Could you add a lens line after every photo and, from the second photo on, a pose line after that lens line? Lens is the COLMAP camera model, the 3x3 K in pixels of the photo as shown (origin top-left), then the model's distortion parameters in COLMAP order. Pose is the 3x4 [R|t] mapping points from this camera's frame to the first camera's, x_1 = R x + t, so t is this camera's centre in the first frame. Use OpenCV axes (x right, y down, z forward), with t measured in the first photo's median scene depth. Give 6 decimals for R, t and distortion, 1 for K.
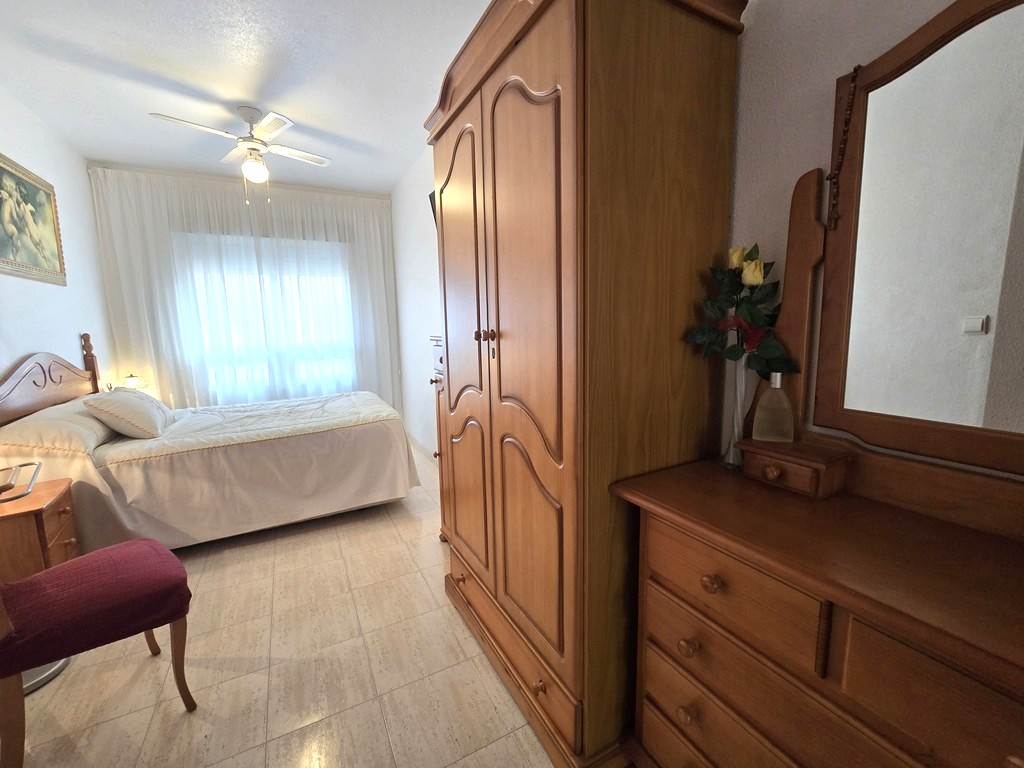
lens RADIAL K [[421.7, 0, 514.1], [0, 421.7, 383.4], [0, 0, 1]] dist [-0.006997, 0.000484]
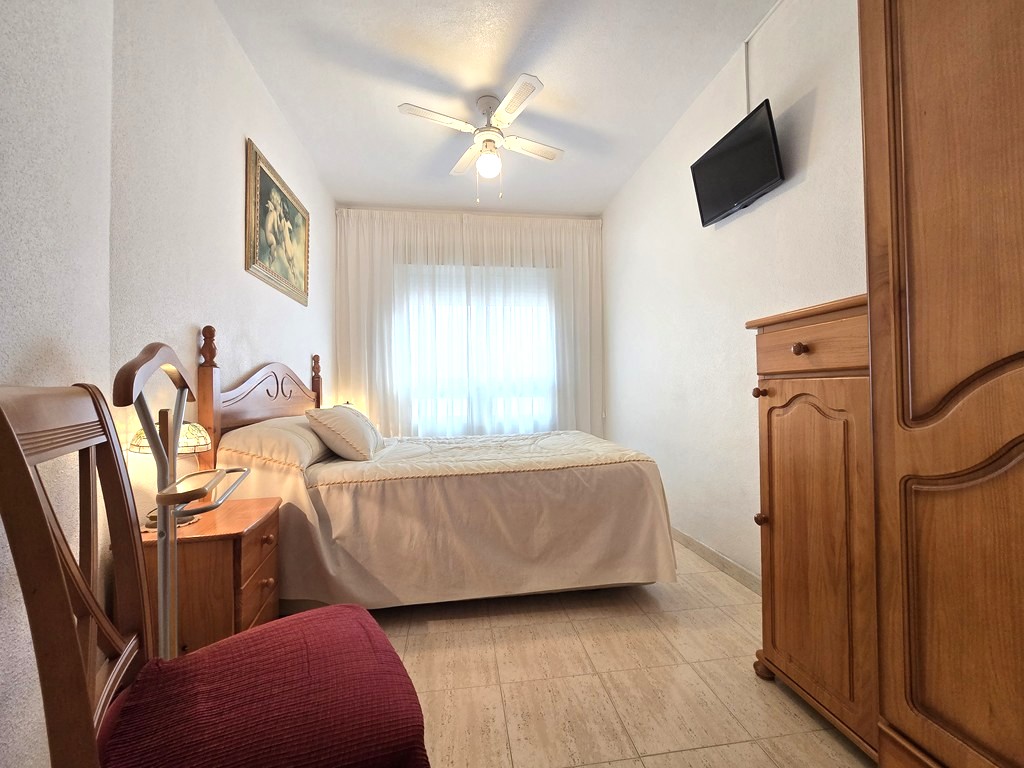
lens RADIAL K [[421.7, 0, 514.1], [0, 421.7, 383.4], [0, 0, 1]] dist [-0.006997, 0.000484]
pose [[0.937977, 0.000466, -0.346697, -0.289874], [-0.053737, 0.988109, -0.144056, 0.082565], [0.342508, 0.153752, 0.926849, 0.299796]]
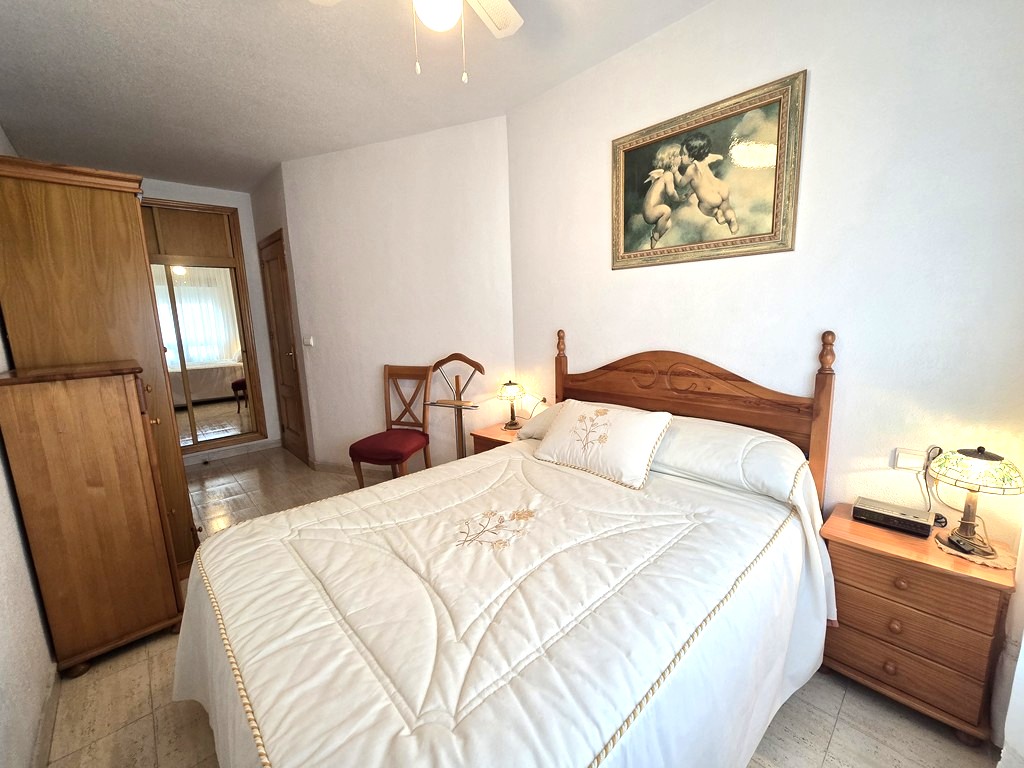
lens RADIAL K [[423.5, 0, 512.0], [0, 423.5, 384.0], [0, 0, 1]] dist [-0.011893, 0.003990]
pose [[-0.967045, 0.093395, -0.236858, -0.614530], [0.018174, 0.953239, 0.301669, -0.278615], [0.253957, 0.287423, -0.923523, 1.751612]]
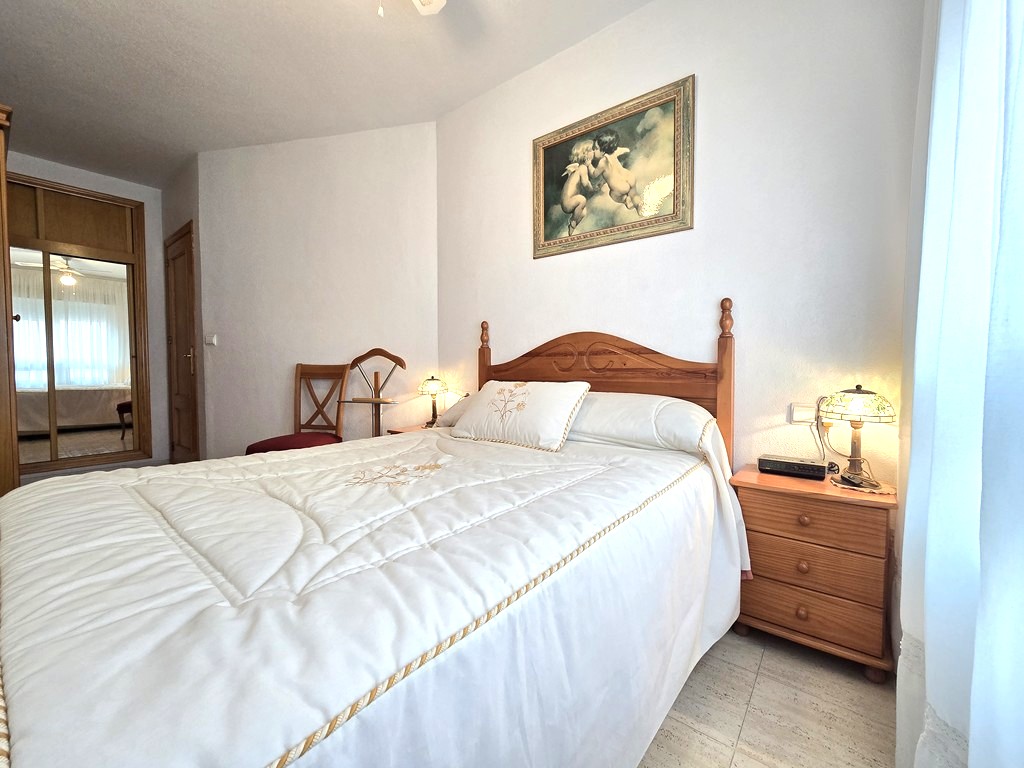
lens RADIAL K [[421.7, 0, 514.1], [0, 421.7, 383.4], [0, 0, 1]] dist [-0.006997, 0.000484]
pose [[-0.920048, 0.037080, -0.390047, -0.648776], [-0.033153, 0.984574, 0.171800, -0.115142], [0.390400, 0.170996, -0.904626, 1.770779]]
